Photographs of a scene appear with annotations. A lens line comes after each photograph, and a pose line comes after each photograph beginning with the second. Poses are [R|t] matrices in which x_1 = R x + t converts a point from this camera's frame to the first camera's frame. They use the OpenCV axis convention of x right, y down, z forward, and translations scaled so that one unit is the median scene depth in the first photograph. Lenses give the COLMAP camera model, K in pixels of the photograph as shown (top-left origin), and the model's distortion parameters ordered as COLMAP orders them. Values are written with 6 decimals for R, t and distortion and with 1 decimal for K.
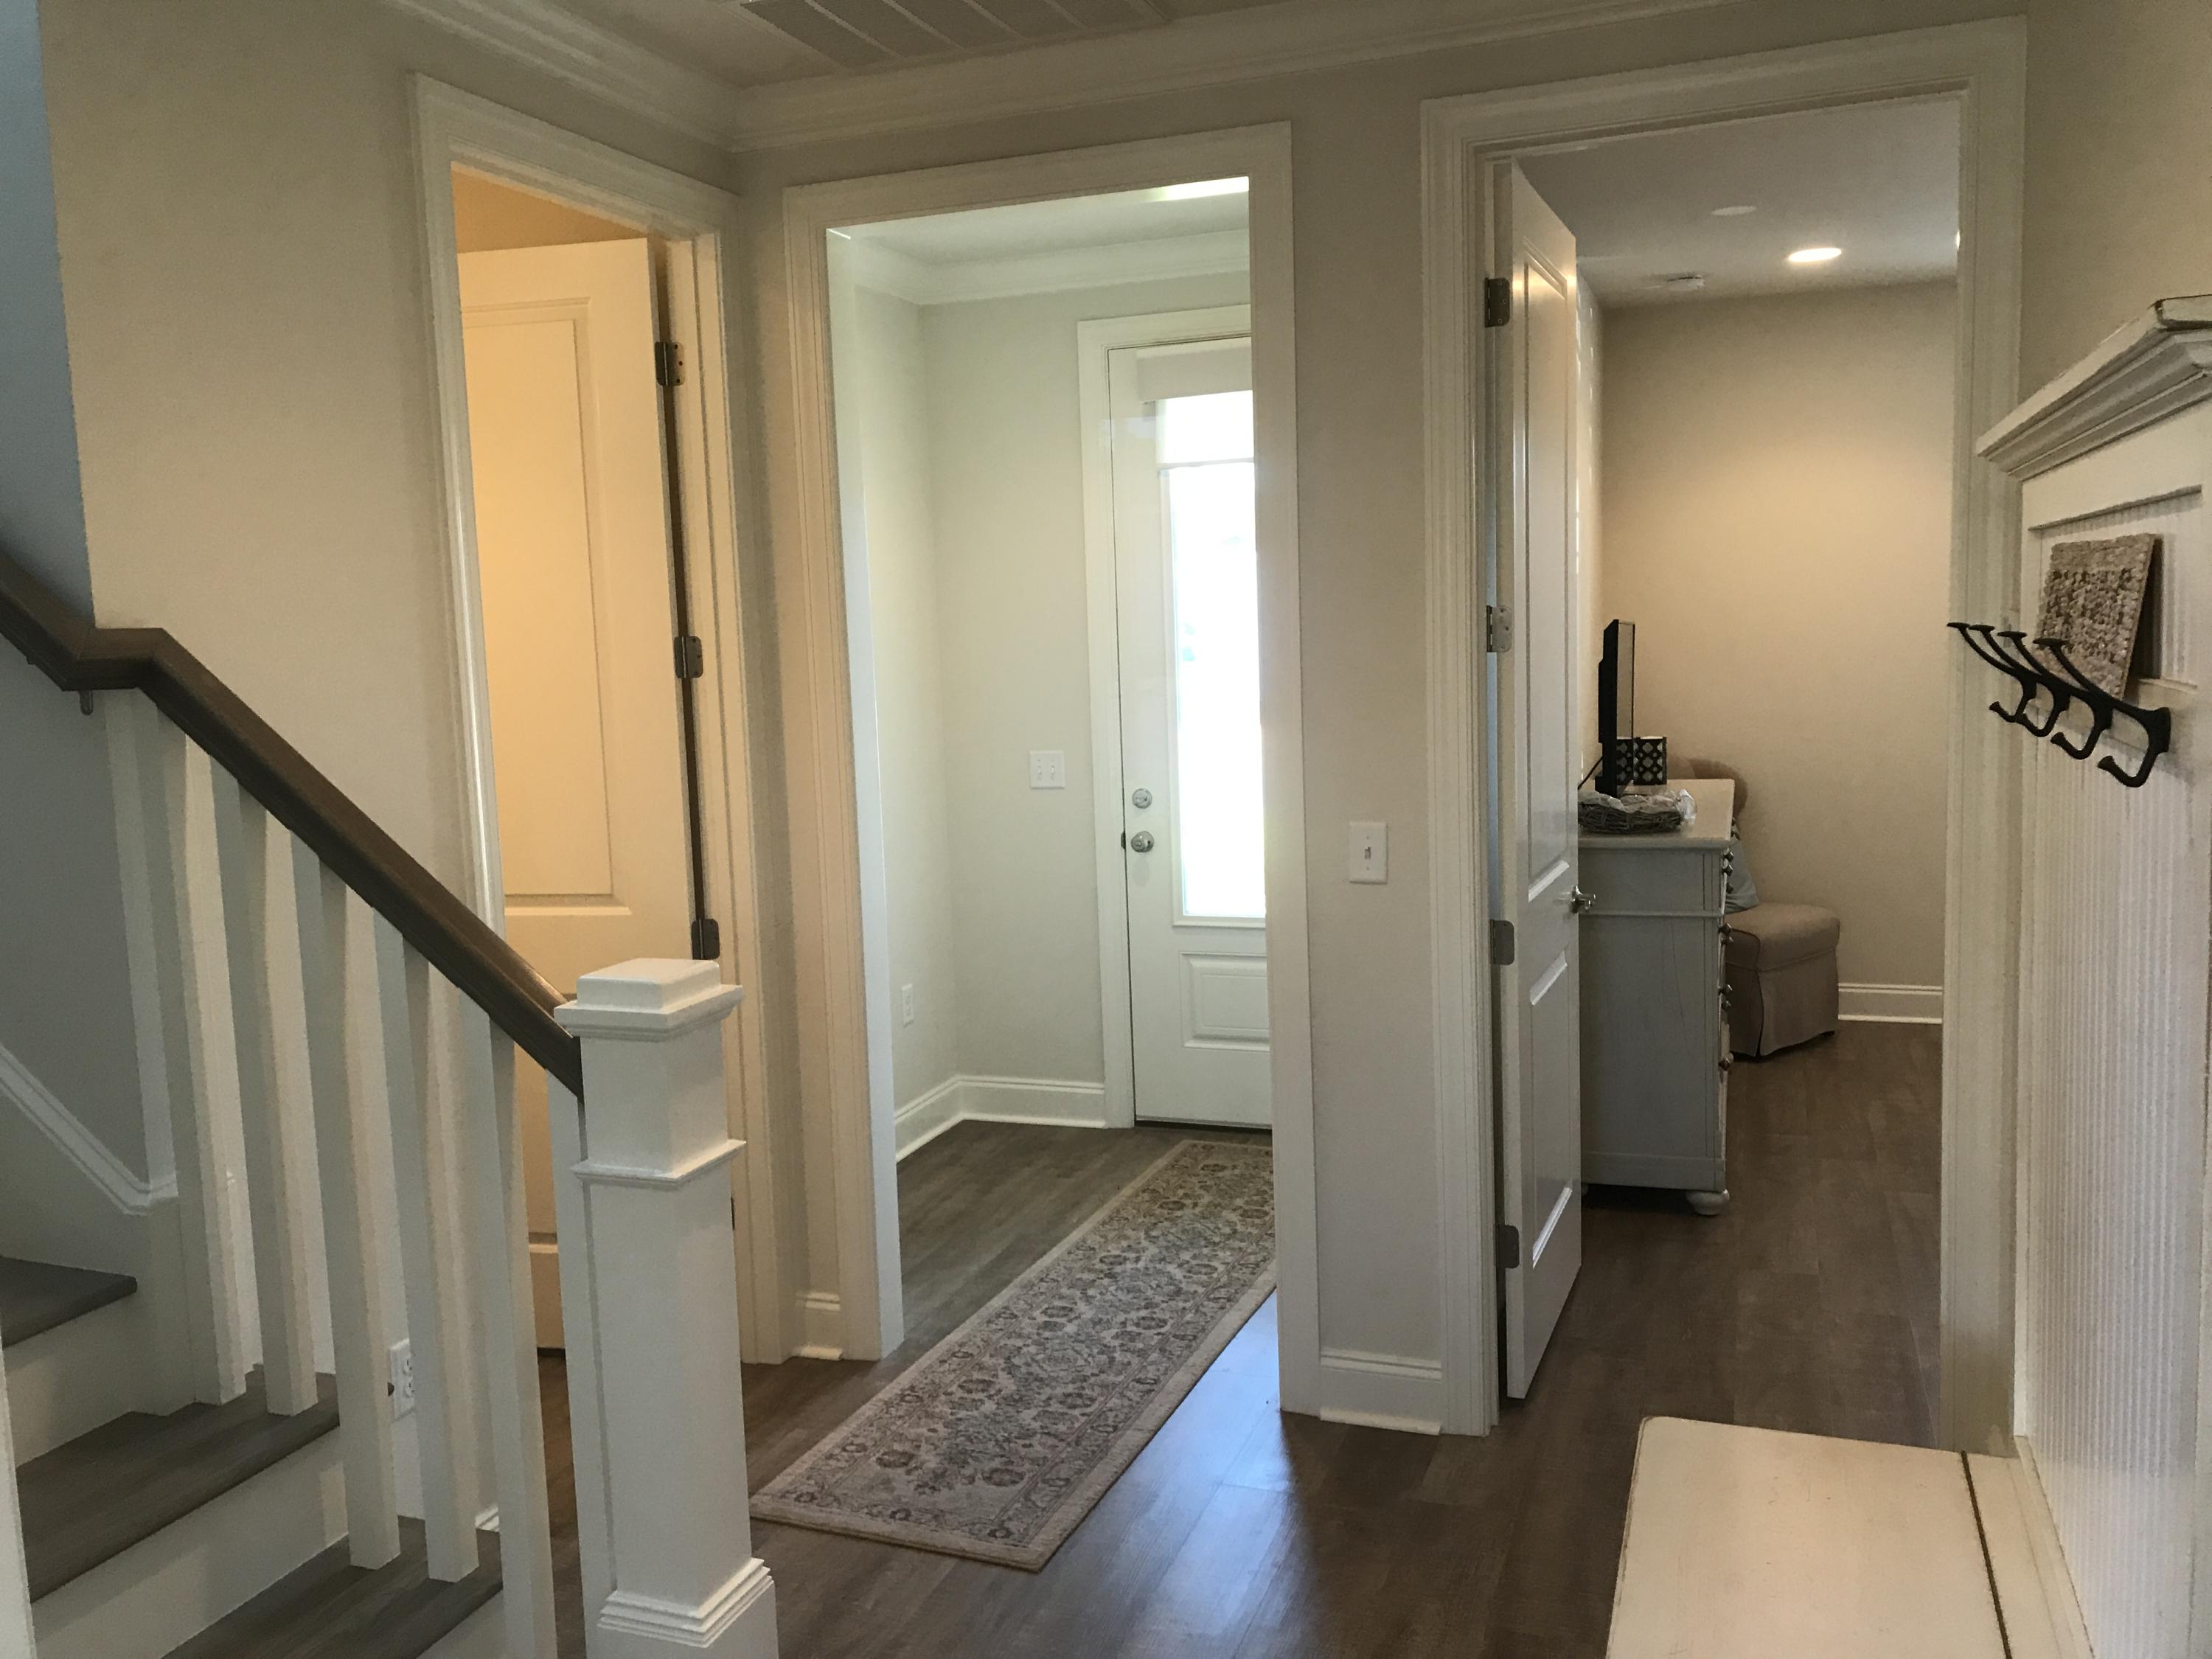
lens RADIAL K [[1811.2, 0, 1106.0], [0, 1811.2, 829.5], [0, 0, 1]] dist [0.105587, -0.259748]
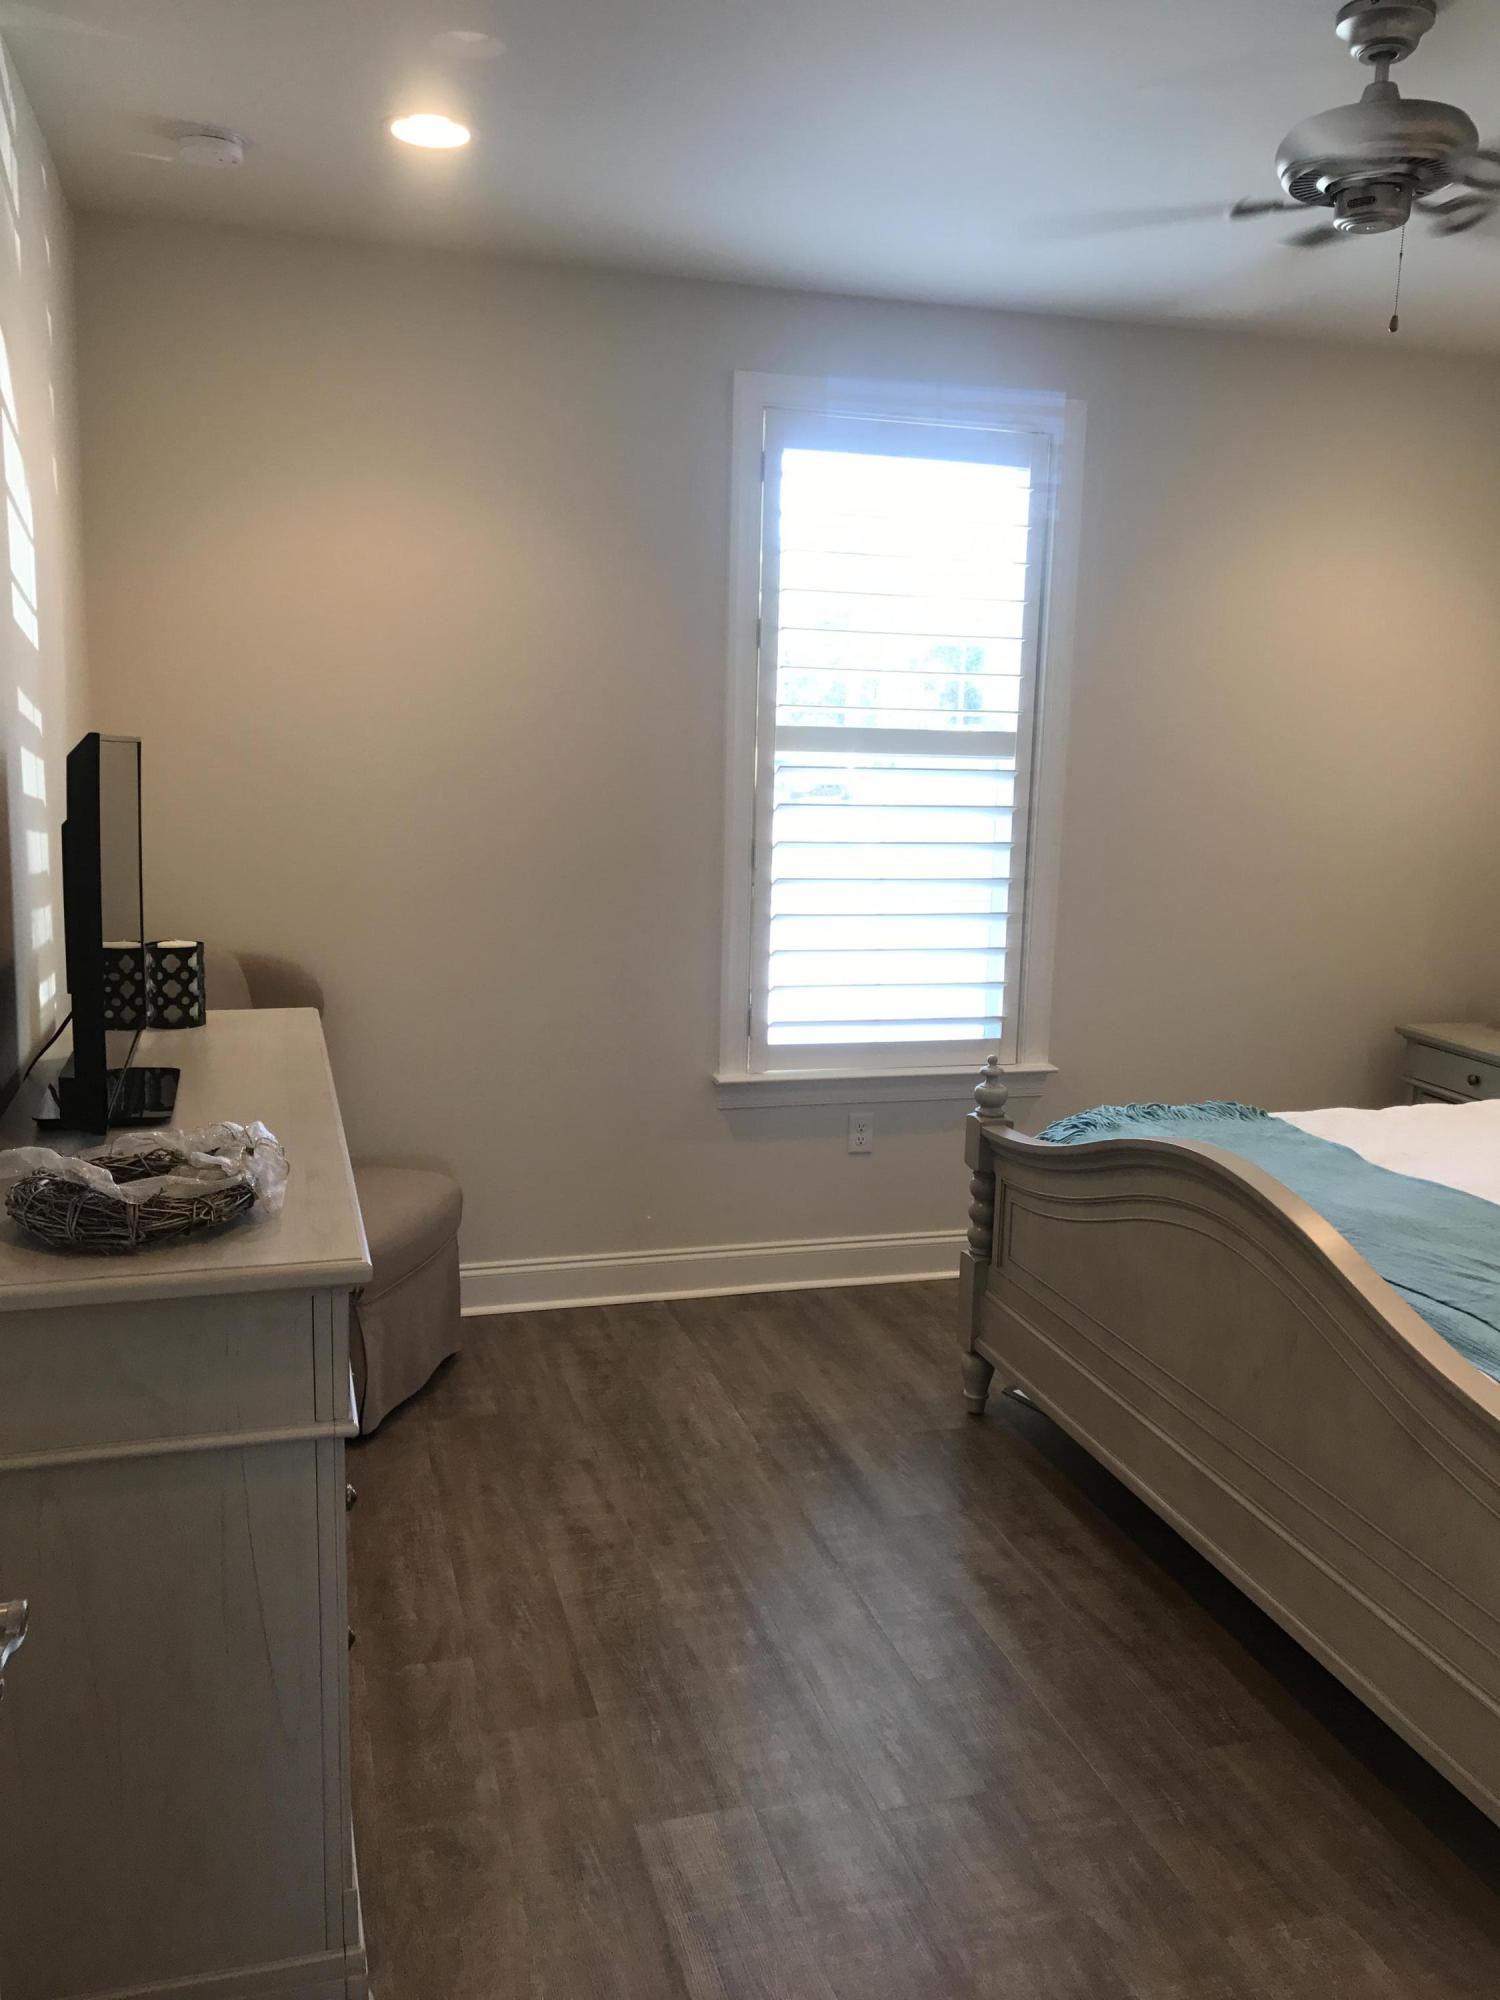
lens RADIAL K [[1637.6, 0, 750.0], [0, 1637.6, 1000.0], [0, 0, 1]] dist [0.105587, -0.259748]
pose [[0.810201, -0.039241, 0.584838, 0.143183], [0.010347, 0.998559, 0.052667, -0.058321], [-0.586061, -0.036619, 0.809439, 0.482793]]
